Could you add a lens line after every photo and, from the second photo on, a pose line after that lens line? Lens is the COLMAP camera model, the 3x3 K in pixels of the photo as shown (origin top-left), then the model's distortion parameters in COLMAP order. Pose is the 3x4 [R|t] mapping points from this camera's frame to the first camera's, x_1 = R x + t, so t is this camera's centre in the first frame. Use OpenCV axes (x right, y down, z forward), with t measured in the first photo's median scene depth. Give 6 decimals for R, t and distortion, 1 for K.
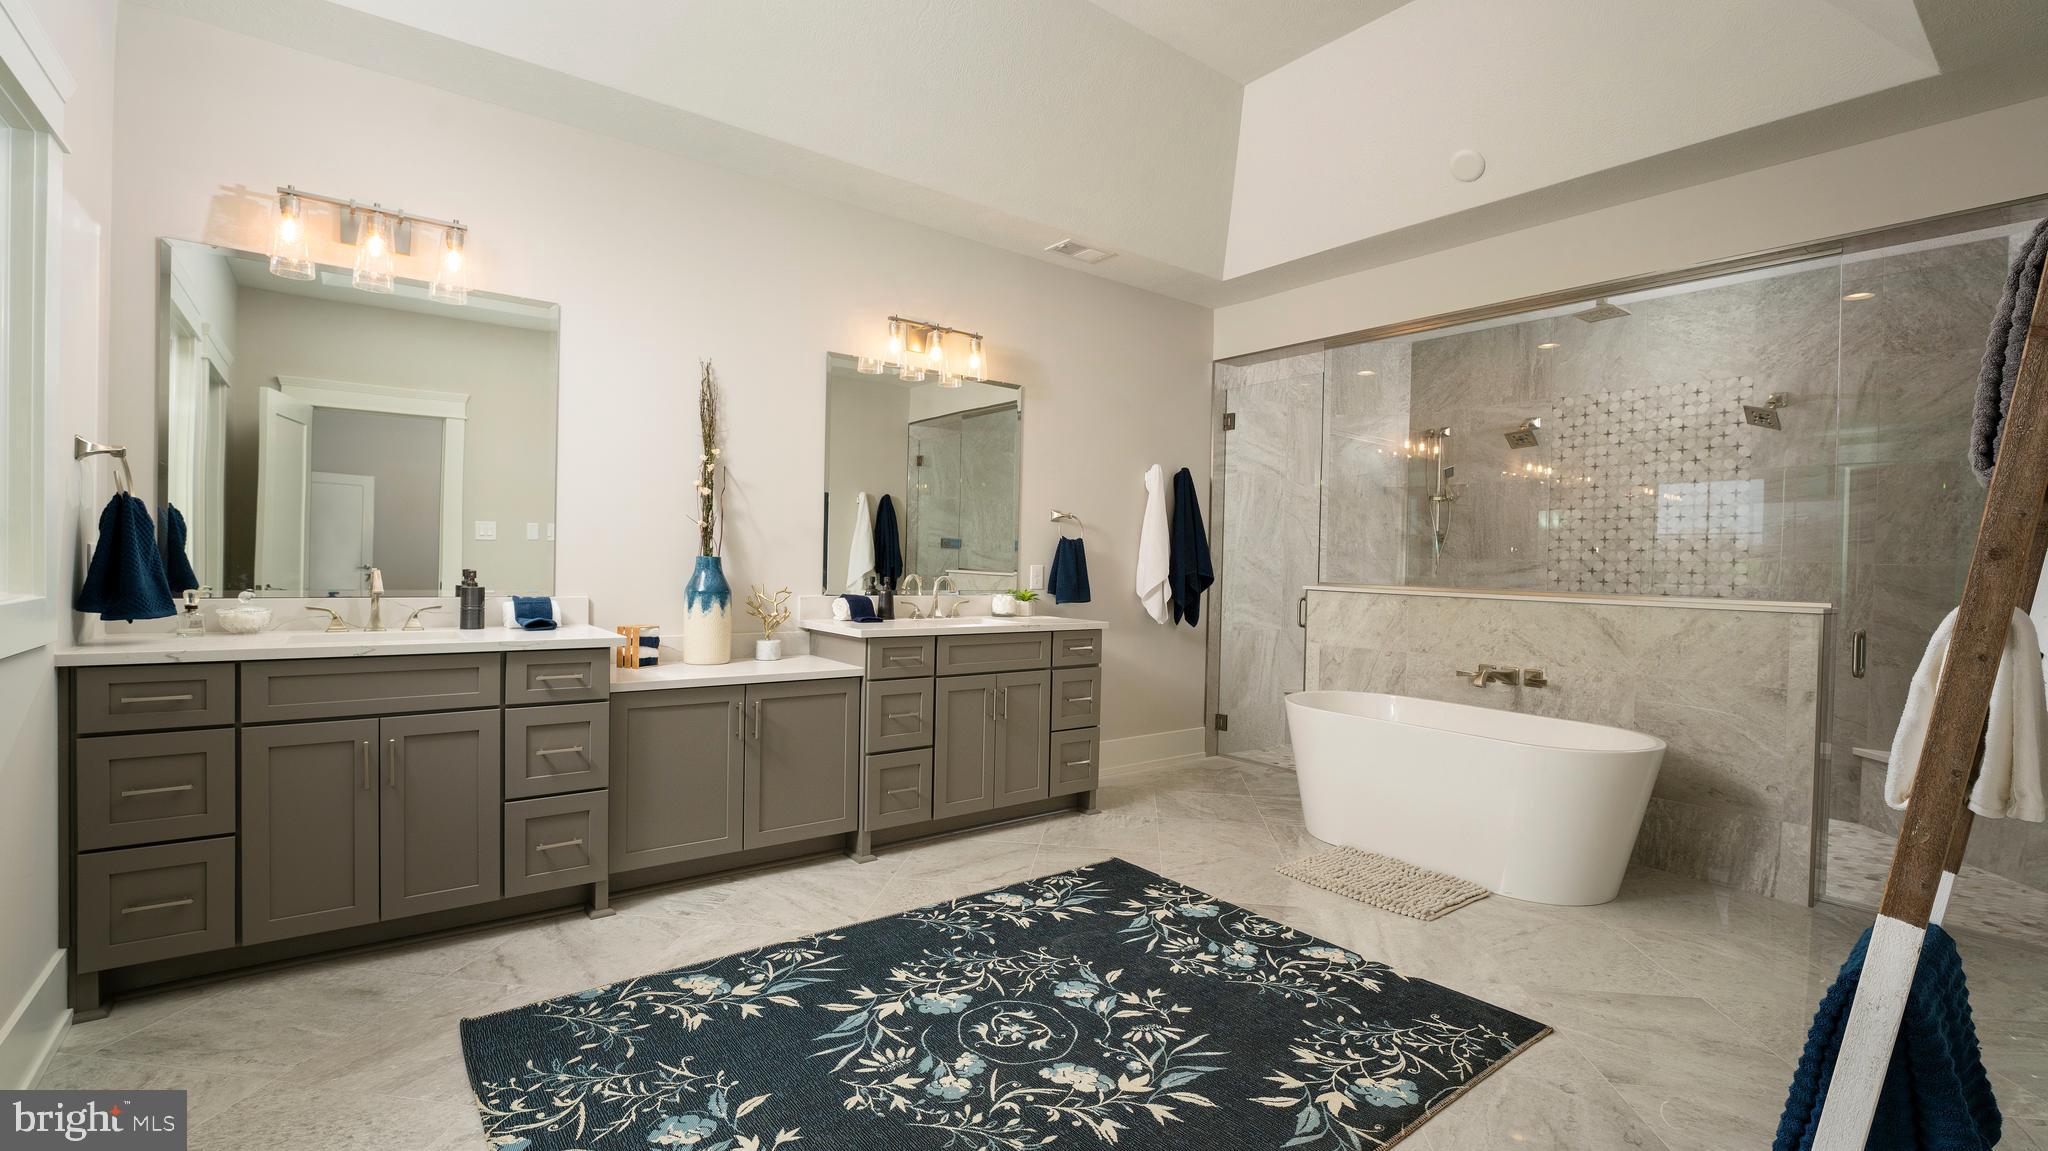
lens RADIAL K [[853.8, 0, 1020.1], [0, 853.8, 568.9], [0, 0, 1]] dist [-0.016535, 0.000146]
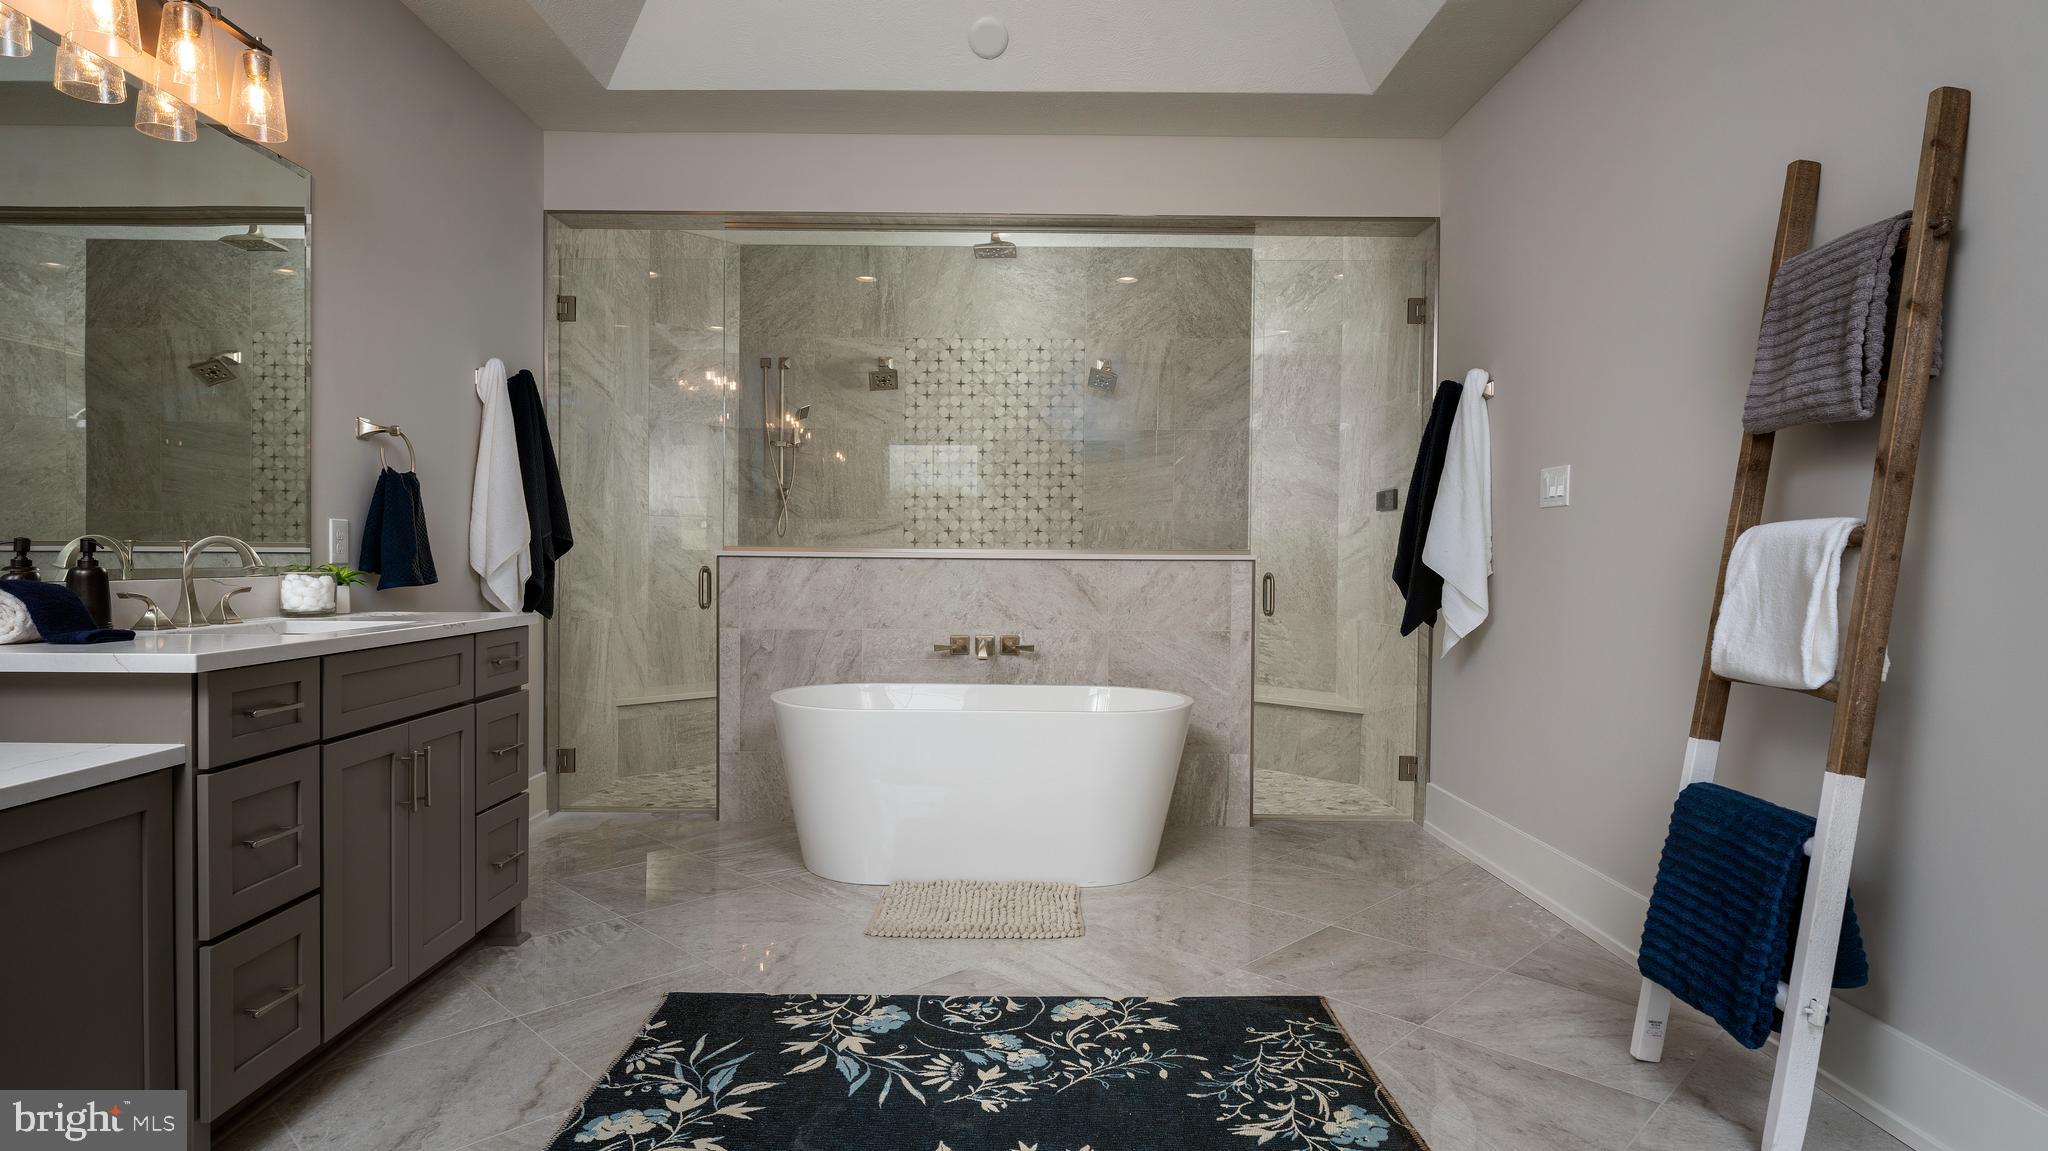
lens RADIAL K [[1080.9, 0, 1020.7], [0, 1080.9, 568.4], [0, 0, 1]] dist [0.002644, 0.000404]
pose [[0.631264, -0.031594, 0.774925, -0.255750], [0.014791, 0.999479, 0.028701, 0.014479], [-0.775427, -0.006656, 0.631402, 0.257956]]
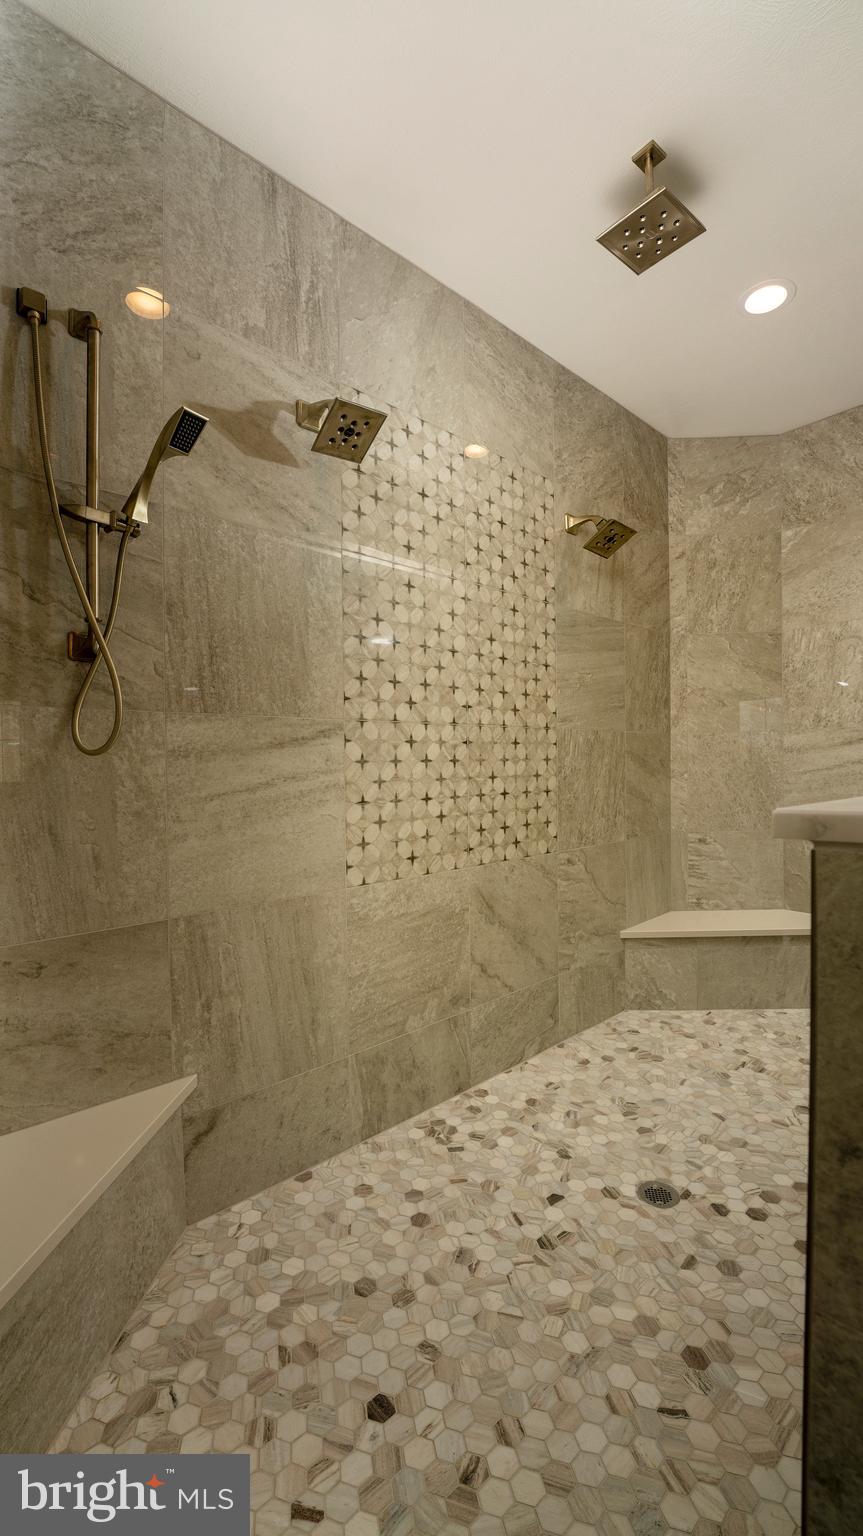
lens RADIAL K [[620.4, 0, 436.6], [0, 620.4, 767.6], [0, 0, 1]] dist [-0.016762, -0.001815]
pose [[-0.097335, -0.022582, 0.994995, 0.376342], [0.024783, 0.999378, 0.025106, 0.012922], [-0.994943, 0.027103, -0.096715, 1.366656]]
